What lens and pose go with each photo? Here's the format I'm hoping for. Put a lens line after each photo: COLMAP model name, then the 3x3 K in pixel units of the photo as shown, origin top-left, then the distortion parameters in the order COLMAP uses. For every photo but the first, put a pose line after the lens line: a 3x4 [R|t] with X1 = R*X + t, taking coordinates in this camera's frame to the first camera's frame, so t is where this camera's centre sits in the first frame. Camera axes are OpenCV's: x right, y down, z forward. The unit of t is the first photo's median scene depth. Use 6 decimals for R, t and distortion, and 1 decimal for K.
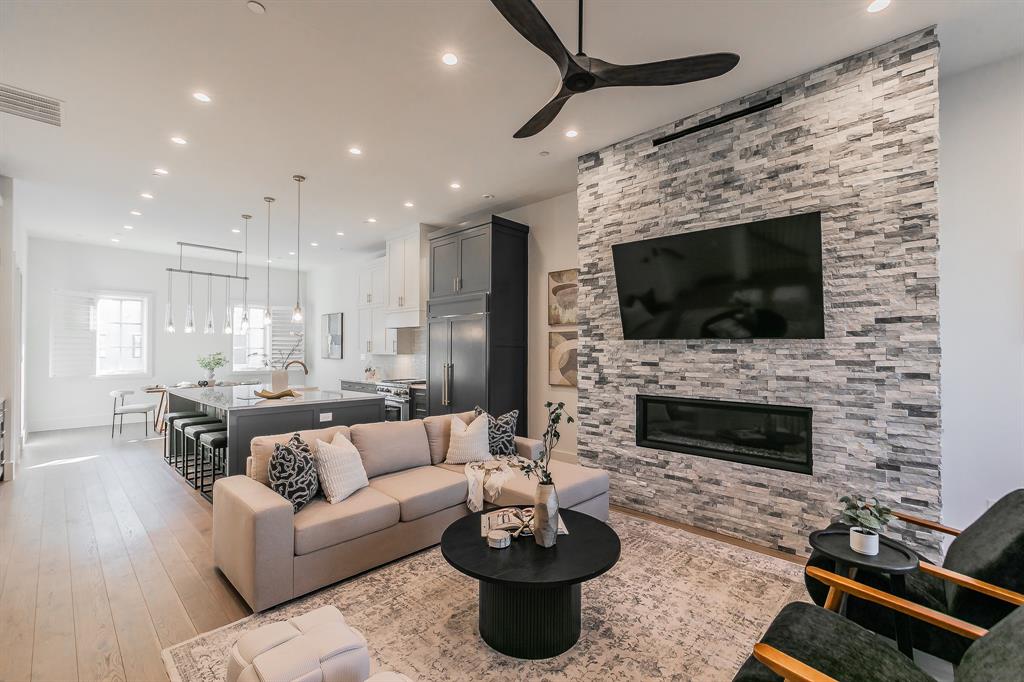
lens RADIAL K [[436.2, 0, 510.4], [0, 436.2, 347.6], [0, 0, 1]] dist [-0.001450, -0.000118]
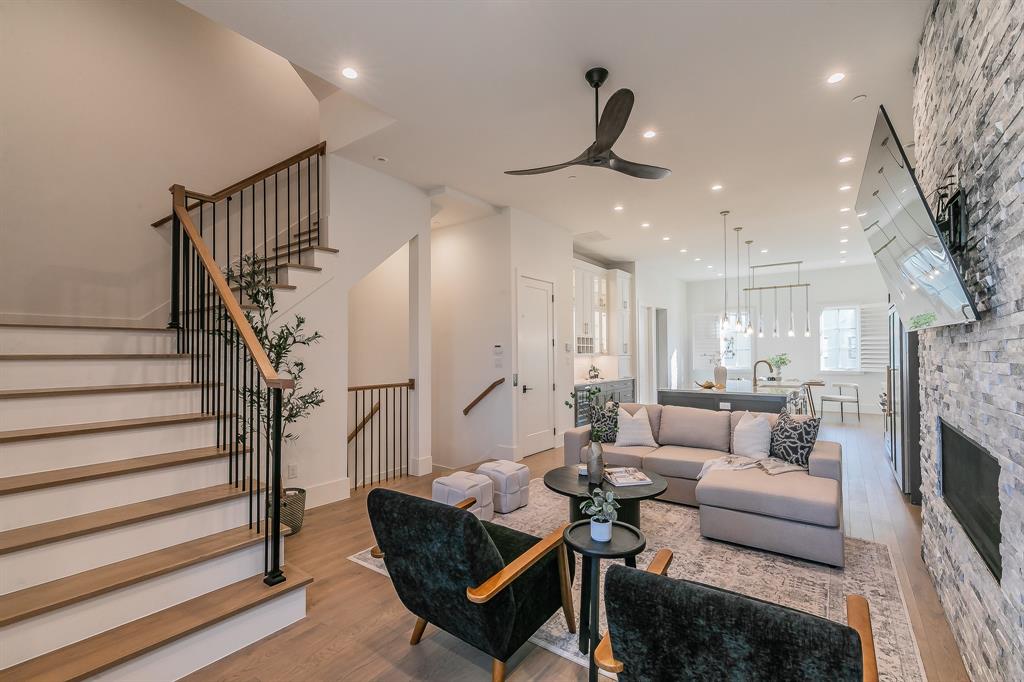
lens RADIAL K [[454.1, 0, 531.2], [0, 454.1, 347.0], [0, 0, 1]] dist [0.002080, 0.000127]
pose [[0.152866, -0.019690, -0.988051, 0.825366], [0.017365, 0.999701, -0.017236, 0.007127], [0.988094, -0.014523, 0.153162, 0.292544]]
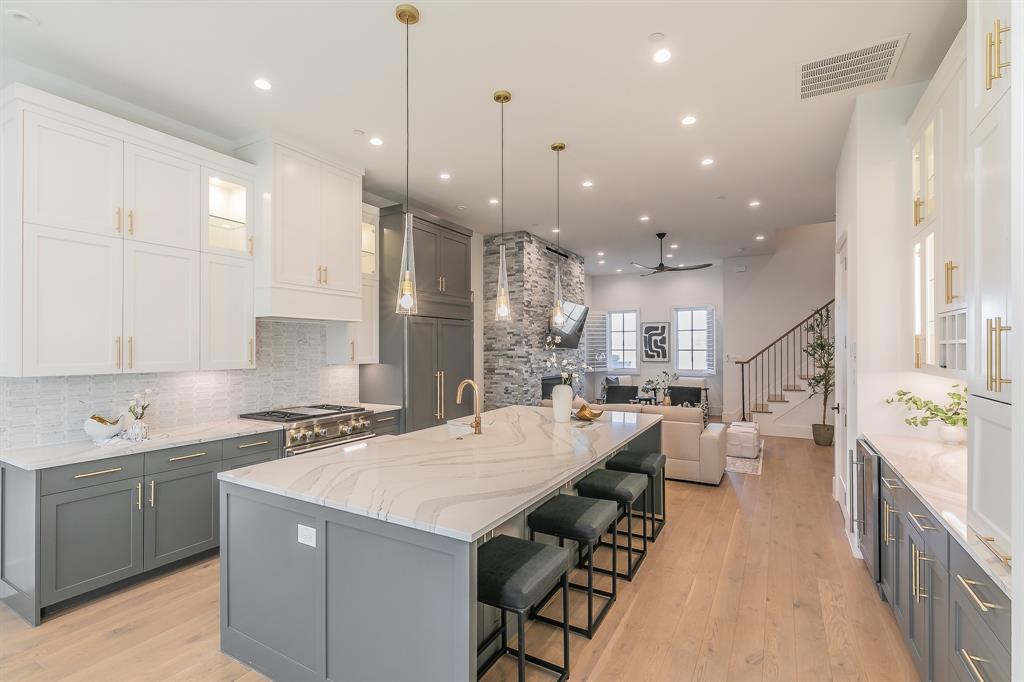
lens RADIAL K [[471.6, 0, 512.4], [0, 471.6, 346.1], [0, 0, 1]] dist [0.018390, 0.000024]
pose [[-0.242932, 0.001496, 0.970042, -1.523584], [-0.007656, 0.999965, -0.003460, -0.017793], [-0.970013, -0.008267, -0.242912, 1.498500]]
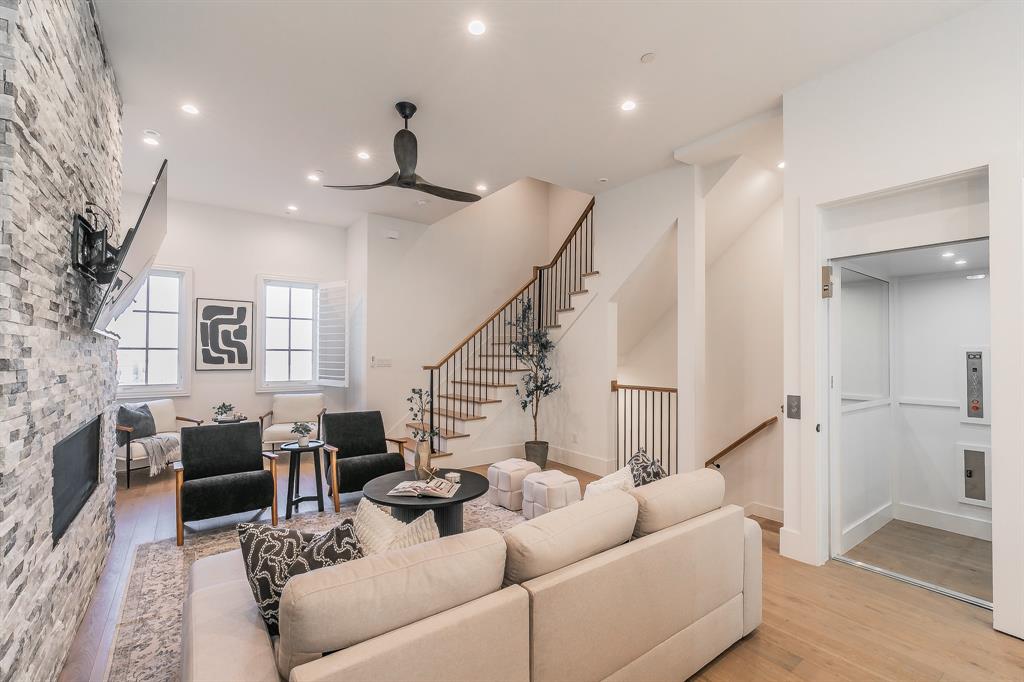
lens RADIAL K [[448.6, 0, 516.0], [0, 448.6, 346.5], [0, 0, 1]] dist [-0.001550, 0.000198]
pose [[-0.984647, -0.004944, 0.174490, -0.265985], [-0.009446, 0.999643, -0.024982, 0.006977], [-0.174304, -0.026247, -0.984342, 1.292633]]
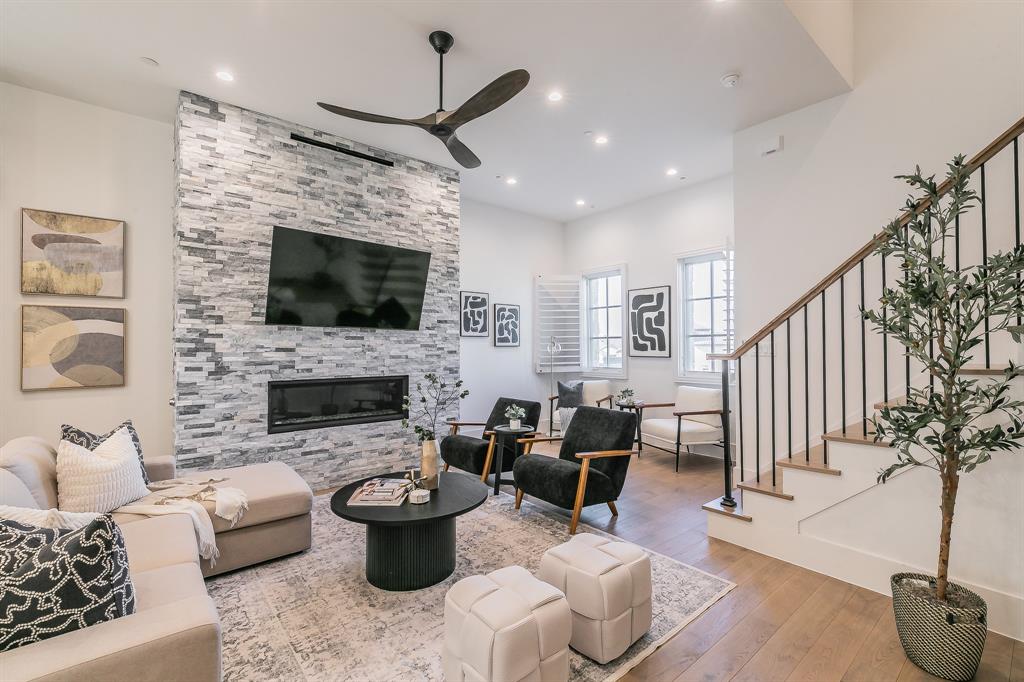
lens RADIAL K [[441.9, 0, 514.0], [0, 441.9, 342.4], [0, 0, 1]] dist [0.000633, 0.000179]
pose [[0.118872, 0.008949, 0.992869, -0.582855], [-0.006881, 0.999943, -0.008189, 0.022974], [-0.992886, -0.005859, 0.118927, 0.315524]]
